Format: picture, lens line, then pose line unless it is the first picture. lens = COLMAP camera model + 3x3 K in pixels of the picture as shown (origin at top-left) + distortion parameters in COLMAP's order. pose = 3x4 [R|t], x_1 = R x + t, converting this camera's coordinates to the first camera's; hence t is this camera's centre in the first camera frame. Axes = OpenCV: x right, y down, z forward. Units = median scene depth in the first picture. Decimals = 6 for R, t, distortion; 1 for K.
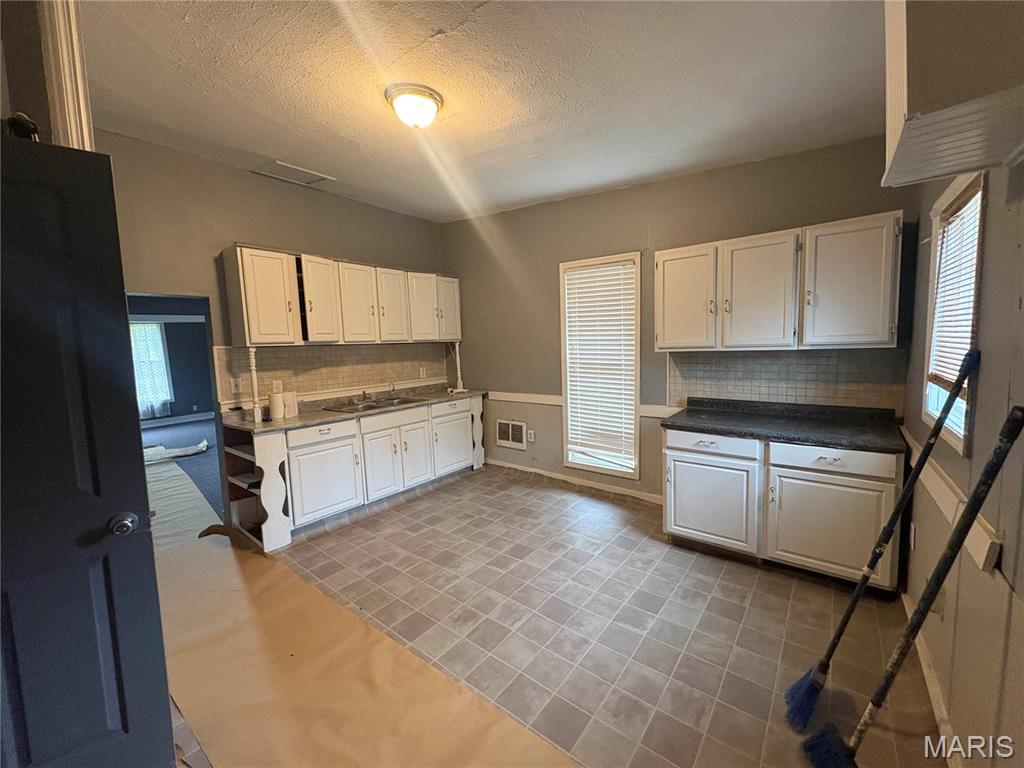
lens RADIAL K [[406.5, 0, 512.0], [0, 406.5, 384.0], [0, 0, 1]] dist [-0.002664, -0.000058]
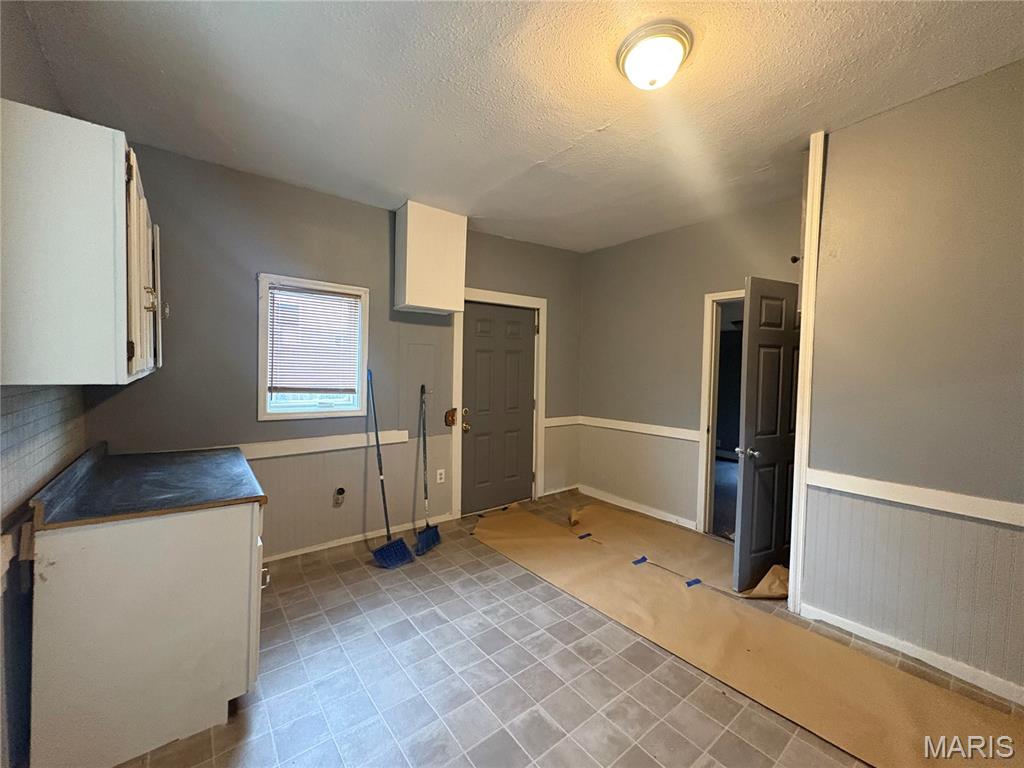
lens RADIAL K [[406.5, 0, 512.0], [0, 406.5, 384.0], [0, 0, 1]] dist [-0.002664, -0.000058]
pose [[-0.975205, -0.002077, 0.221292, -0.146930], [0.026945, 0.991402, 0.128048, -0.172870], [-0.219656, 0.130836, -0.966764, 1.874494]]
